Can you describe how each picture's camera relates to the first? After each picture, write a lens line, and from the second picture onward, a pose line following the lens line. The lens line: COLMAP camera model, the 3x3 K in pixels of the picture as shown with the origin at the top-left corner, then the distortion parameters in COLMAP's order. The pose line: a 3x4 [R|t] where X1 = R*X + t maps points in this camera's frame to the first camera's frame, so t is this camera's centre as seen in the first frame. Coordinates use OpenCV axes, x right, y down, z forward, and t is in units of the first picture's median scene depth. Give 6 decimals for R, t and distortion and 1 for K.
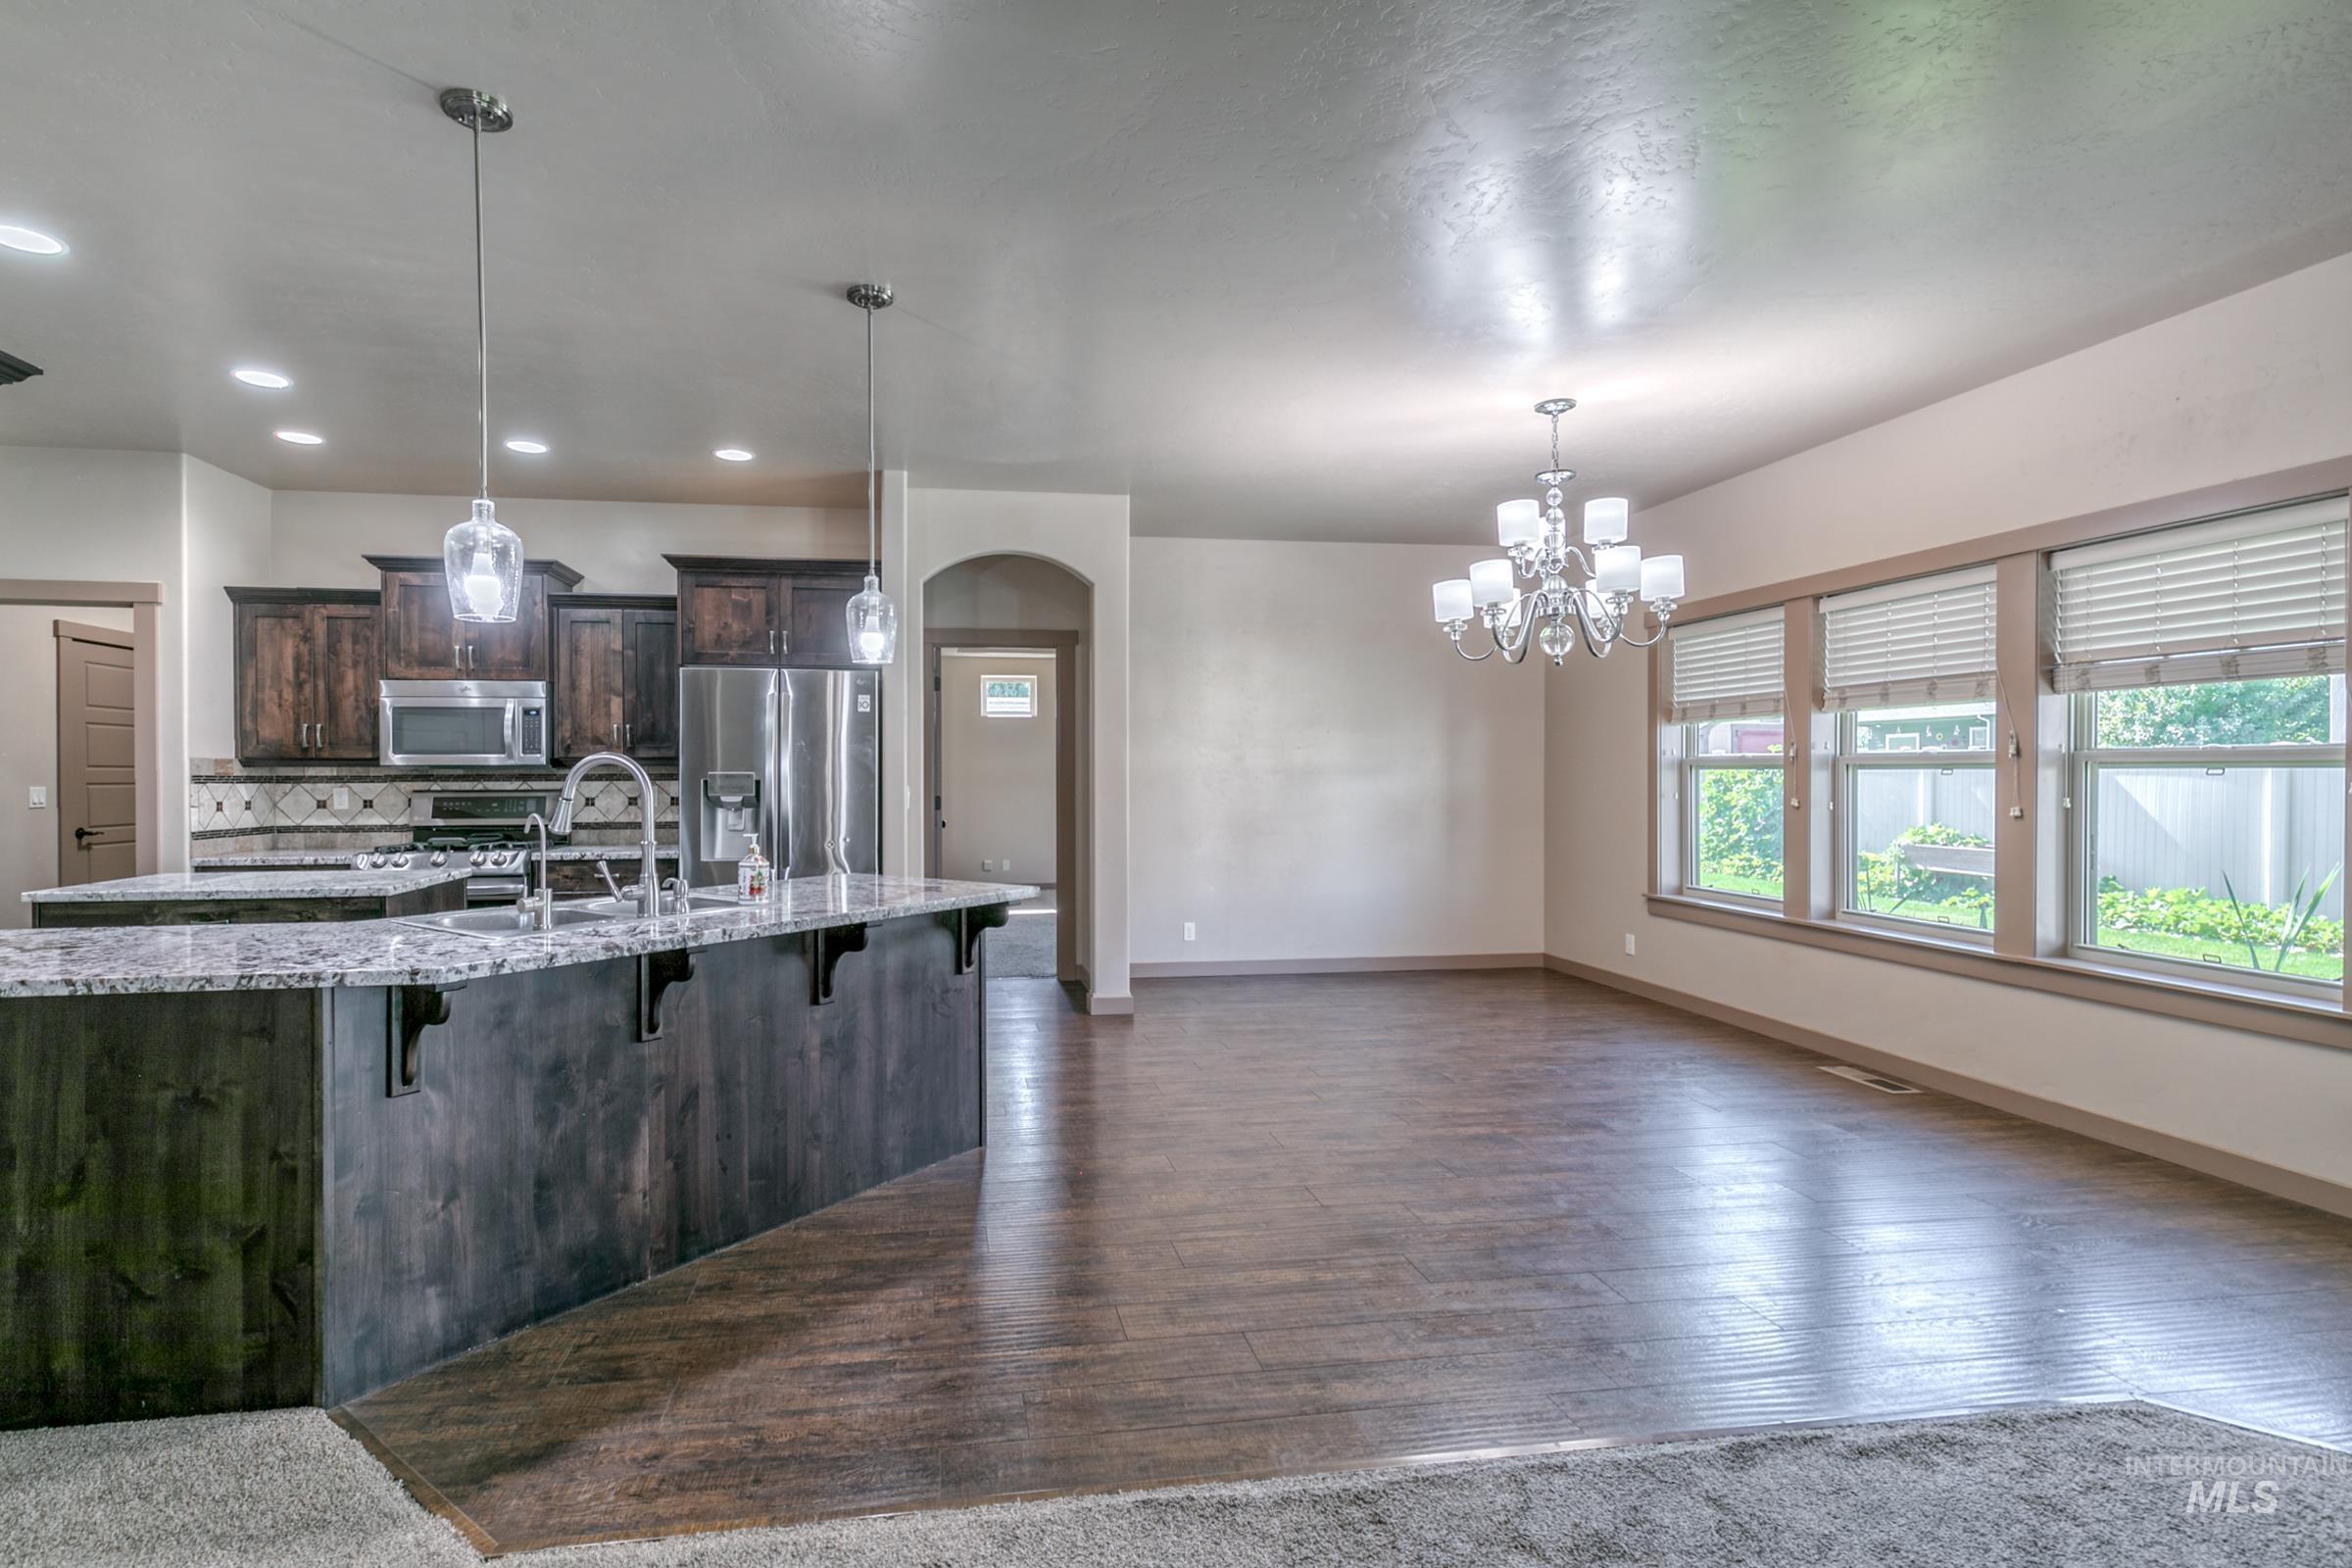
lens RADIAL K [[1068.7, 0, 1087.9], [0, 1068.7, 781.1], [0, 0, 1]] dist [0.007984, -0.001964]
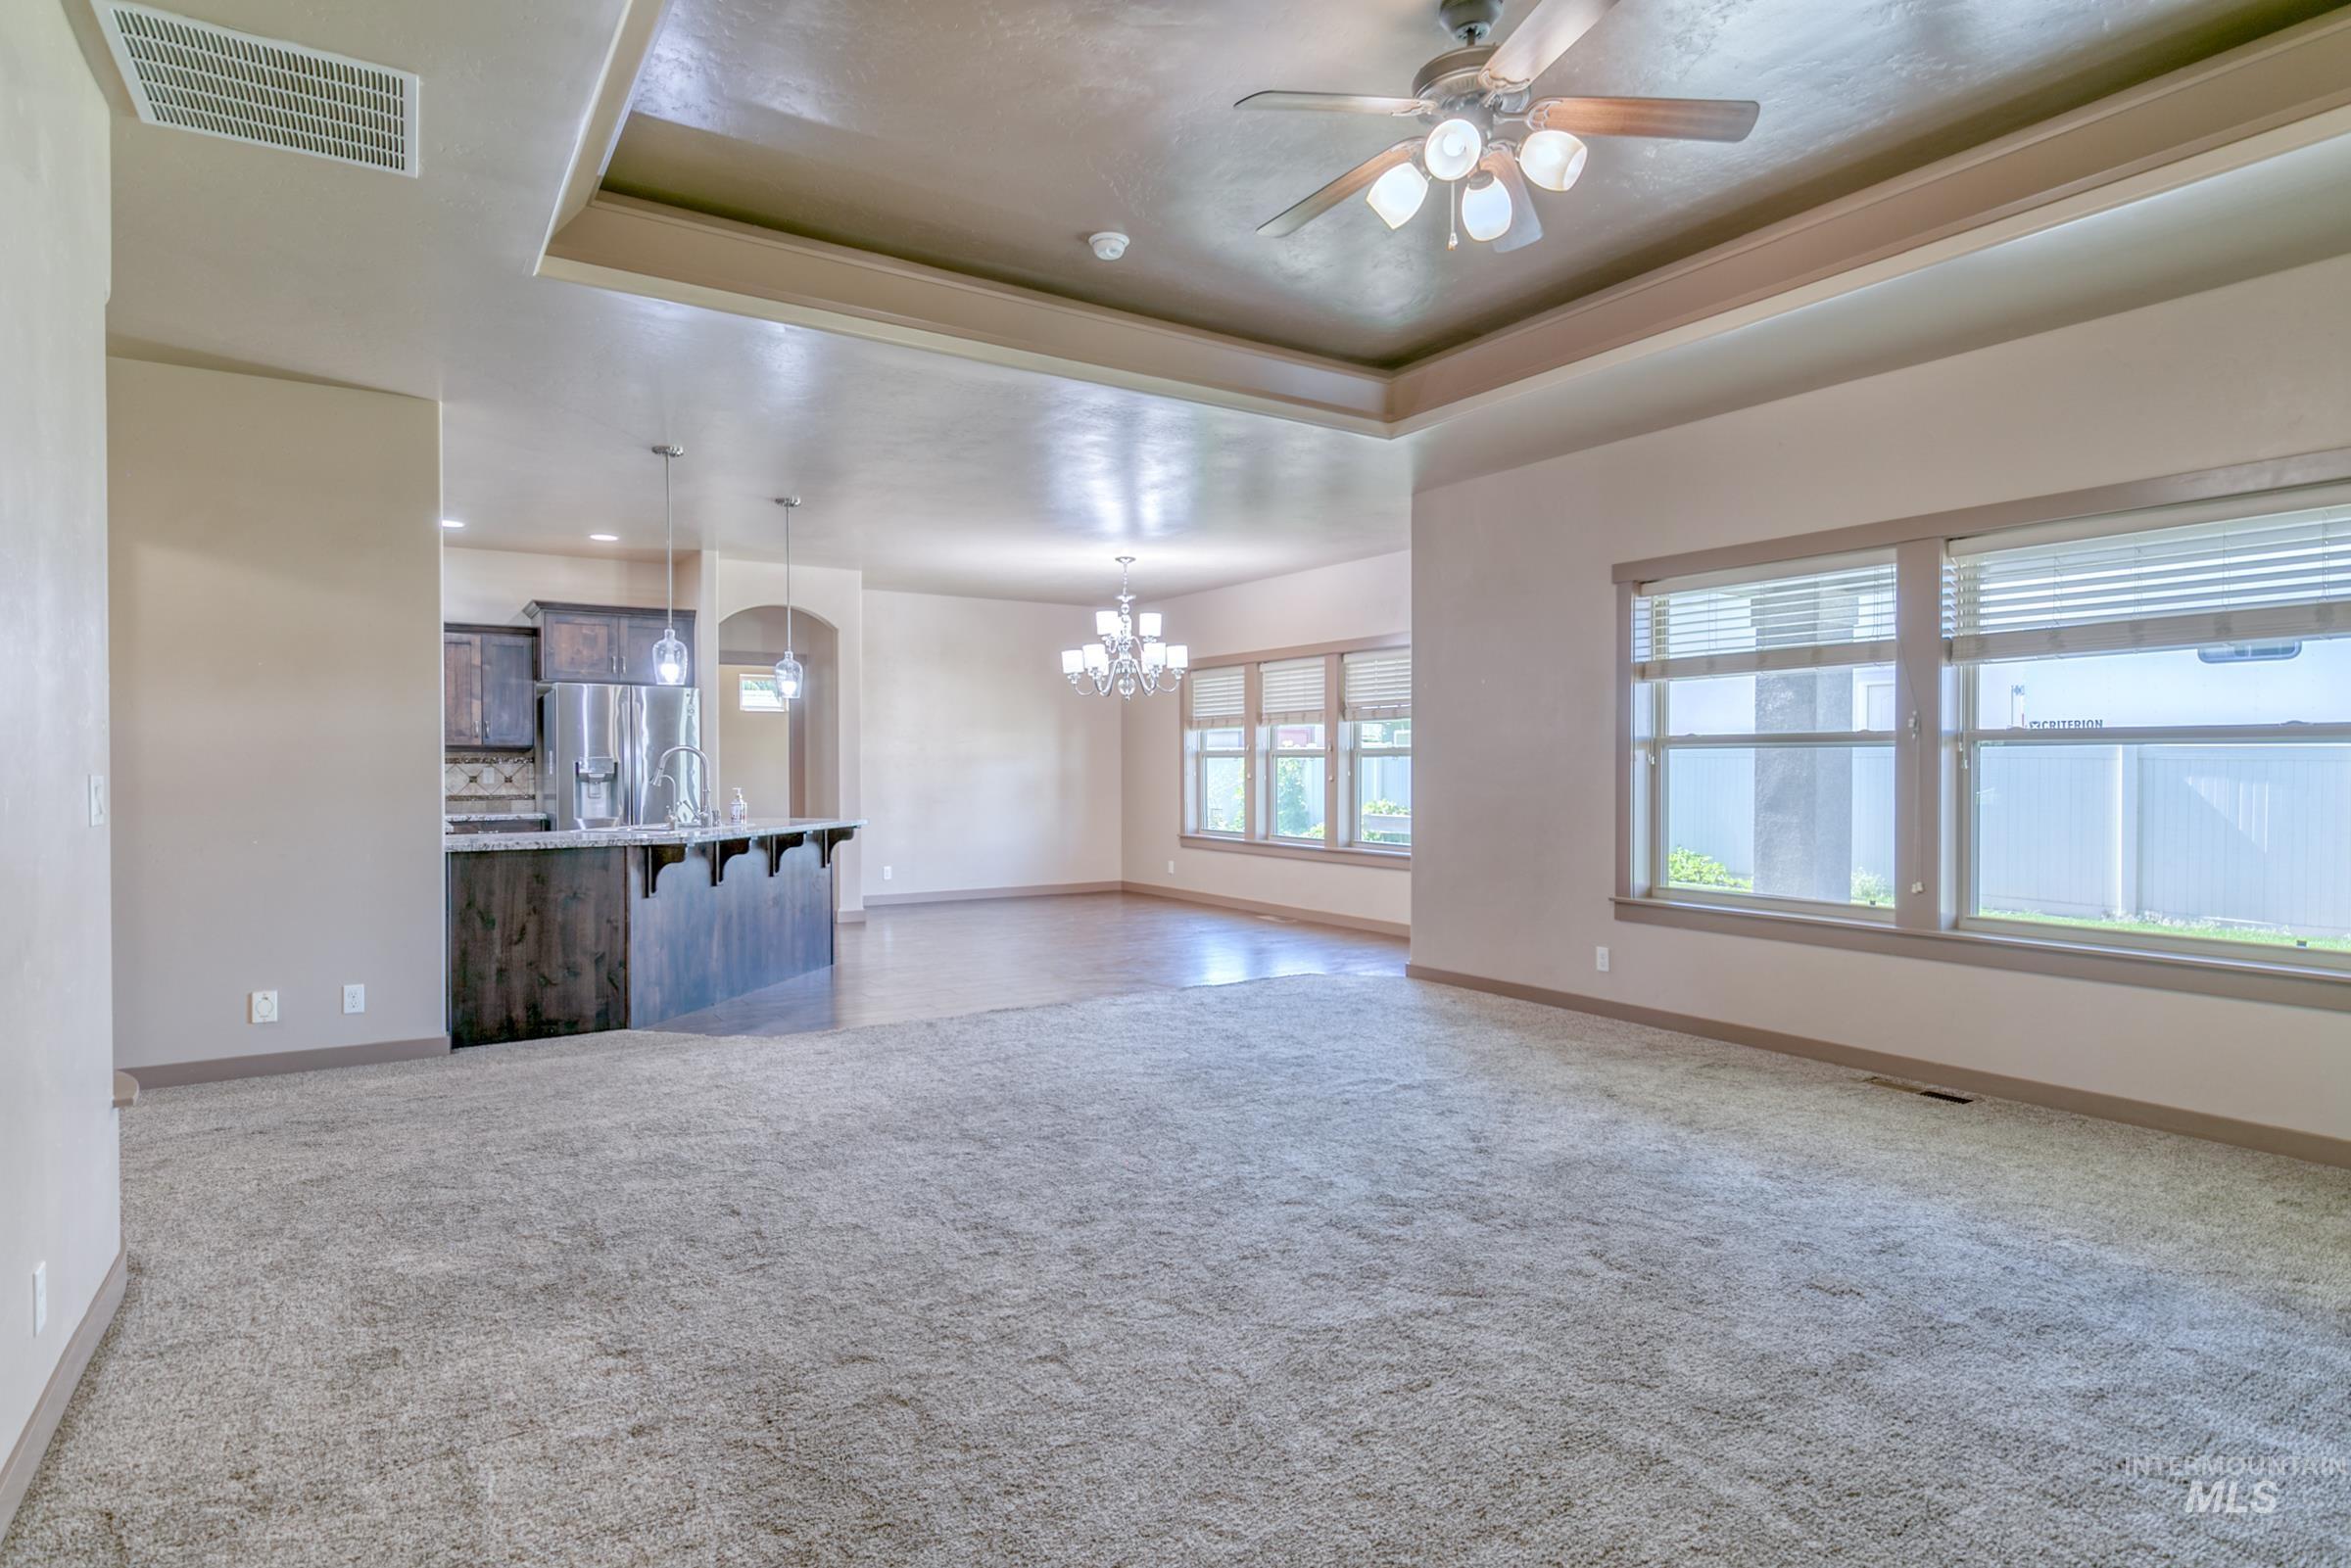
lens RADIAL K [[1195.8, 0, 1127.7], [0, 1195.8, 765.7], [0, 0, 1]] dist [0.022863, -0.000080]
pose [[0.918668, 0.000899, 0.395030, -0.351487], [0.001577, 0.999981, -0.005942, 0.015885], [-0.395028, 0.006082, 0.918649, -0.838586]]
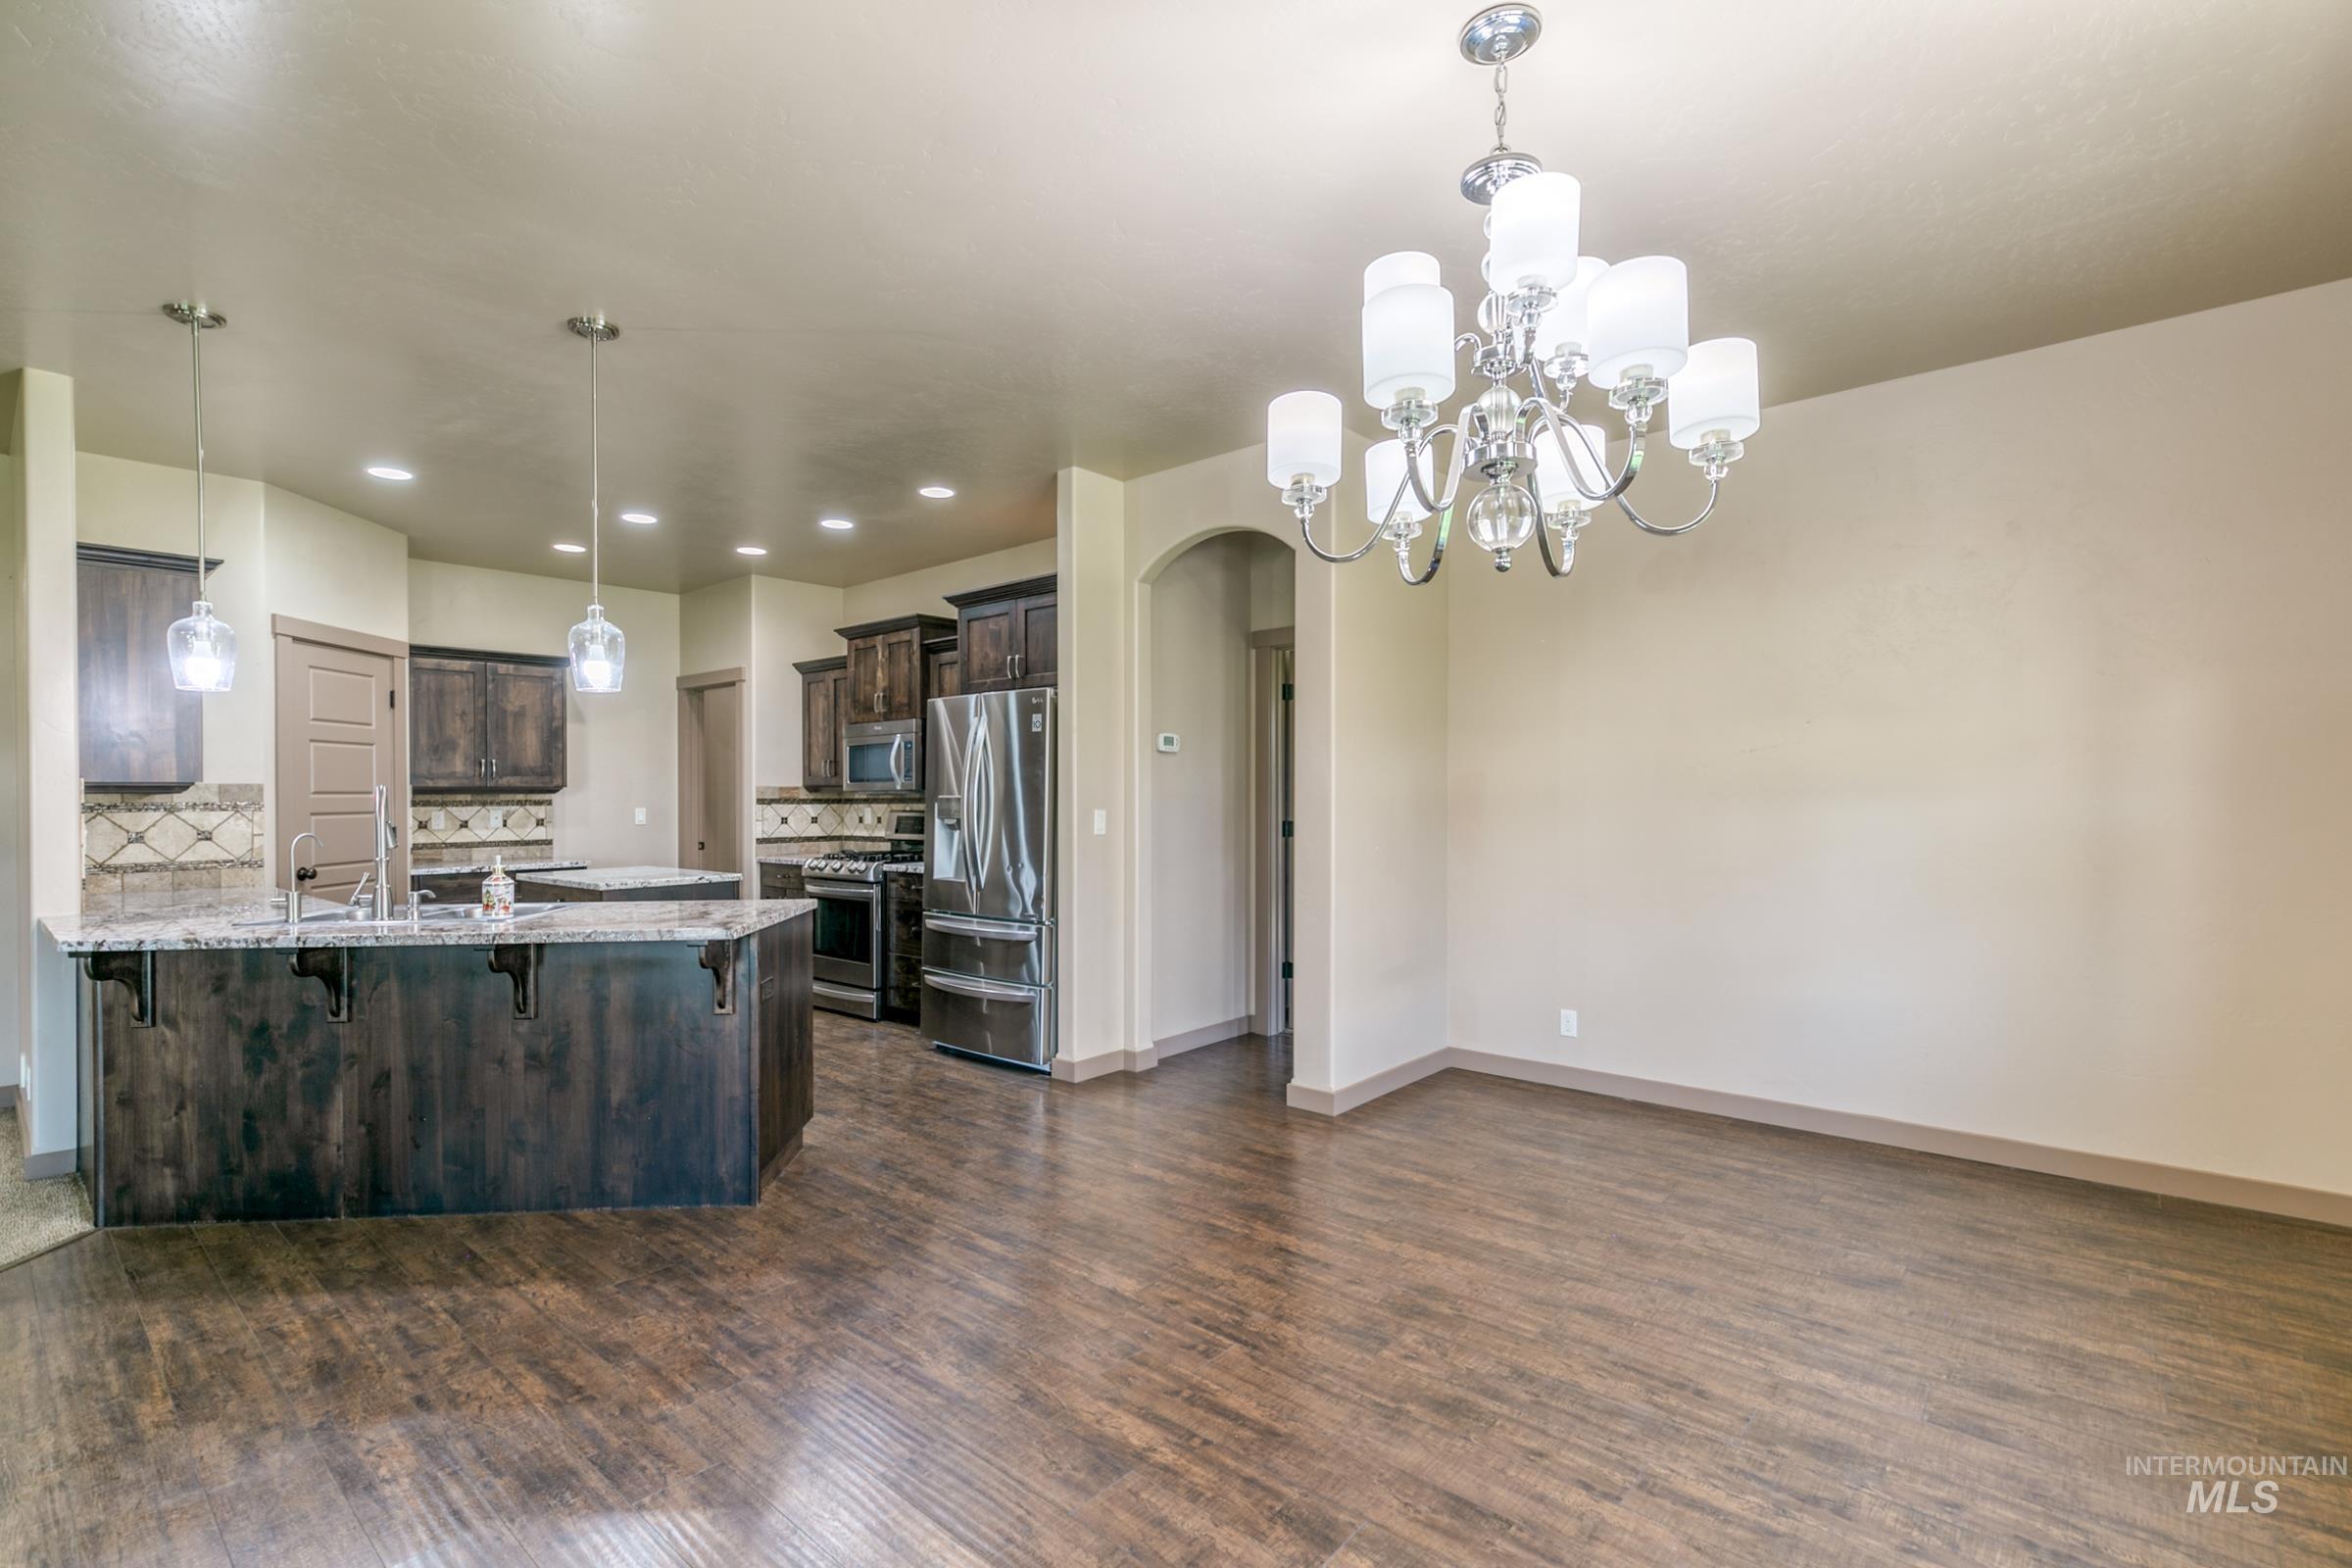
lens RADIAL K [[1068.7, 0, 1181.5], [0, 1068.7, 794.1], [0, 0, 1]] dist [0.007984, -0.001964]
pose [[0.659077, -0.003079, -0.752069, 0.668361], [0.000578, 0.999993, -0.003587, -0.006812], [0.752075, 0.001929, 0.659074, 0.538082]]
